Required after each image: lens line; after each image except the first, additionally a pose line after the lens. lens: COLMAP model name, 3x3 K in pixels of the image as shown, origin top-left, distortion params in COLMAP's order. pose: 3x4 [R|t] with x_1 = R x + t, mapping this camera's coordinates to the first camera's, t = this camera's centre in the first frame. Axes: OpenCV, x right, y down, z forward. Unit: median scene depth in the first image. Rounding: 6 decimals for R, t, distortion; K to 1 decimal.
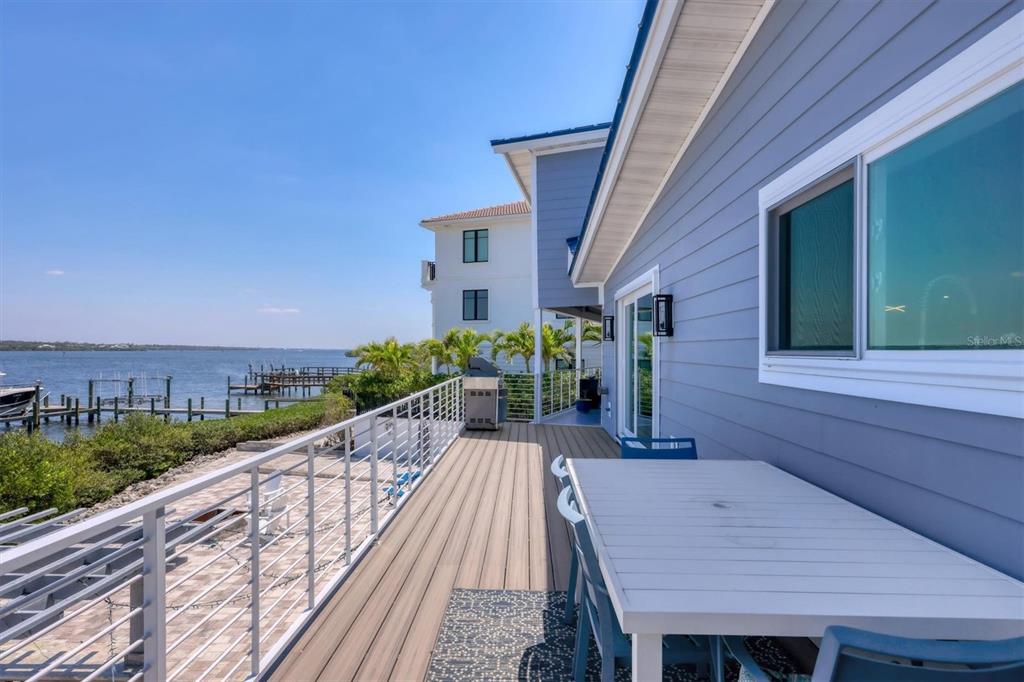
lens RADIAL K [[545.2, 0, 512.0], [0, 545.2, 341.0], [0, 0, 1]] dist [0.015229, -0.000226]
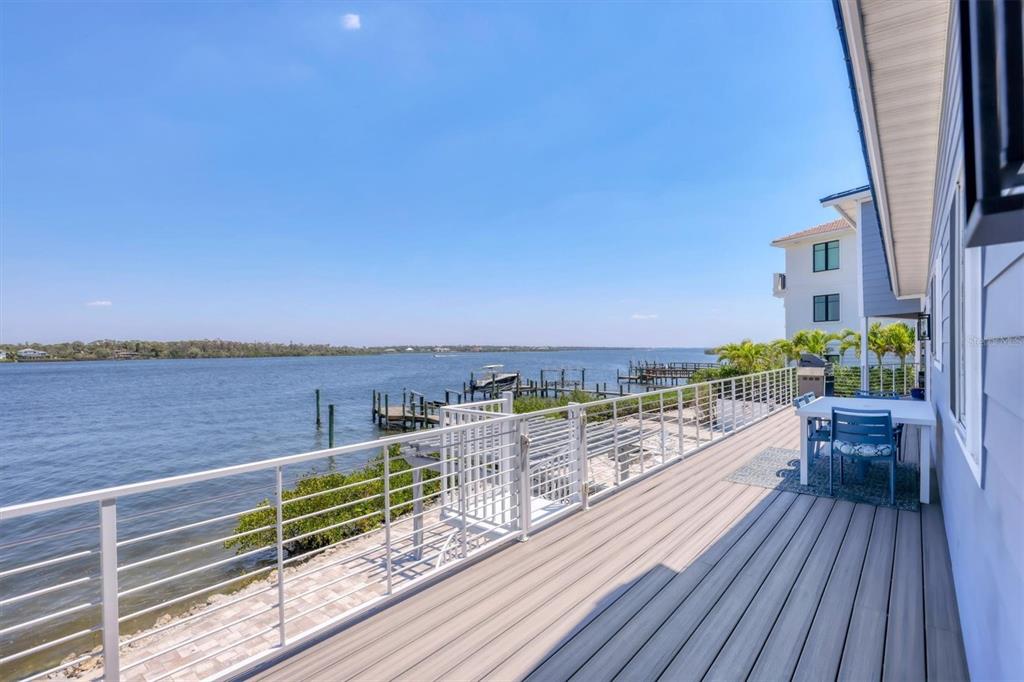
lens RADIAL K [[477.9, 0, 521.4], [0, 477.9, 360.1], [0, 0, 1]] dist [0.022297, -0.000282]
pose [[0.790589, 0.000276, -0.612348, 0.032828], [0.024700, 0.999172, 0.032340, -0.003775], [0.611849, -0.040692, 0.789927, -0.134466]]
